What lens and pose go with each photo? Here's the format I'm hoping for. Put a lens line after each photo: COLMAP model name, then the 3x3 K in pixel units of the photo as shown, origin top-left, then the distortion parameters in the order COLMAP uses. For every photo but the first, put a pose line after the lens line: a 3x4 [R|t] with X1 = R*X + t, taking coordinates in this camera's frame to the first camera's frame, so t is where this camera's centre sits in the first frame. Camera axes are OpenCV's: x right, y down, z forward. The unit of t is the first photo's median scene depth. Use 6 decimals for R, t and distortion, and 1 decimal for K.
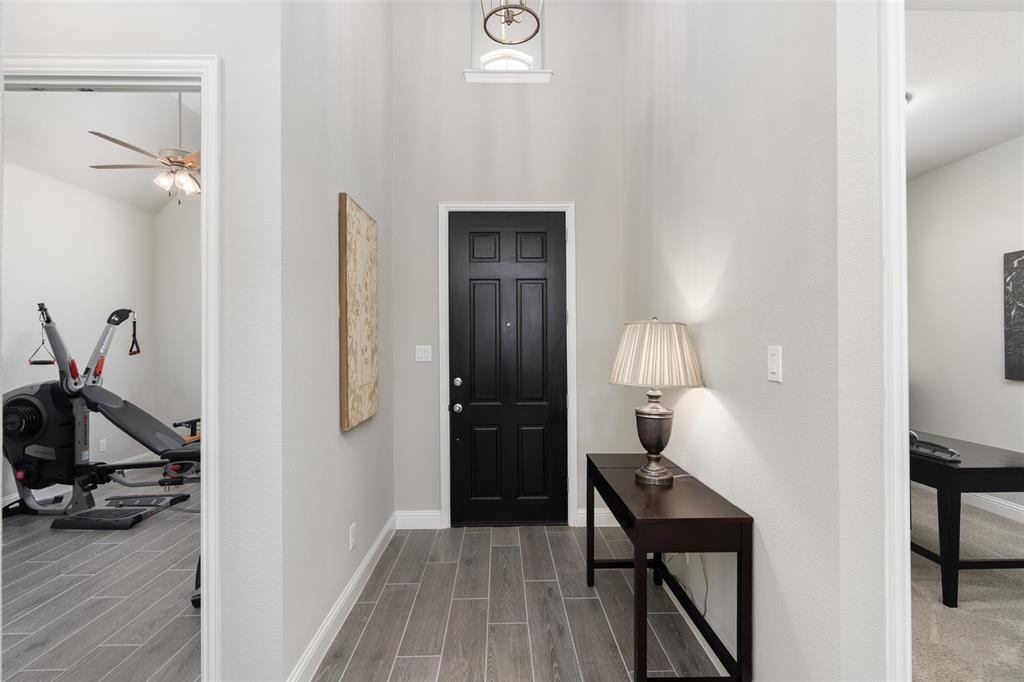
lens RADIAL K [[466.9, 0, 513.2], [0, 466.9, 341.2], [0, 0, 1]] dist [-0.003118, 0.000018]
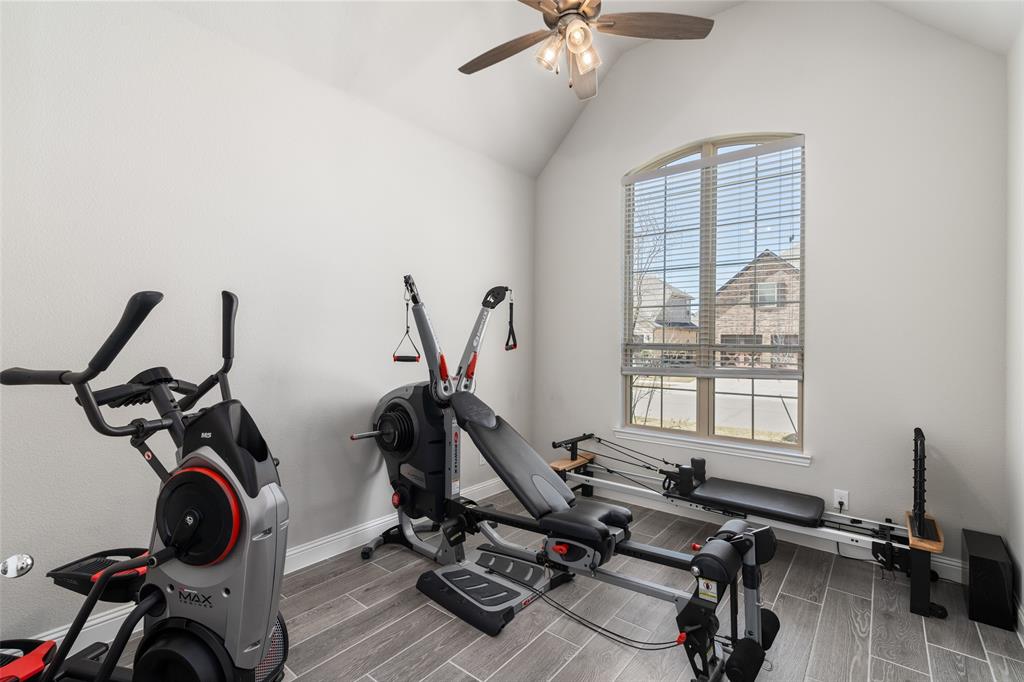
lens RADIAL K [[466.9, 0, 512.8], [0, 466.9, 340.0], [0, 0, 1]] dist [-0.003118, 0.000018]
pose [[0.763487, 0.010411, -0.645740, -0.387170], [-0.010445, 0.999938, 0.003772, 0.012282], [0.645739, 0.003865, 0.763548, 0.505913]]
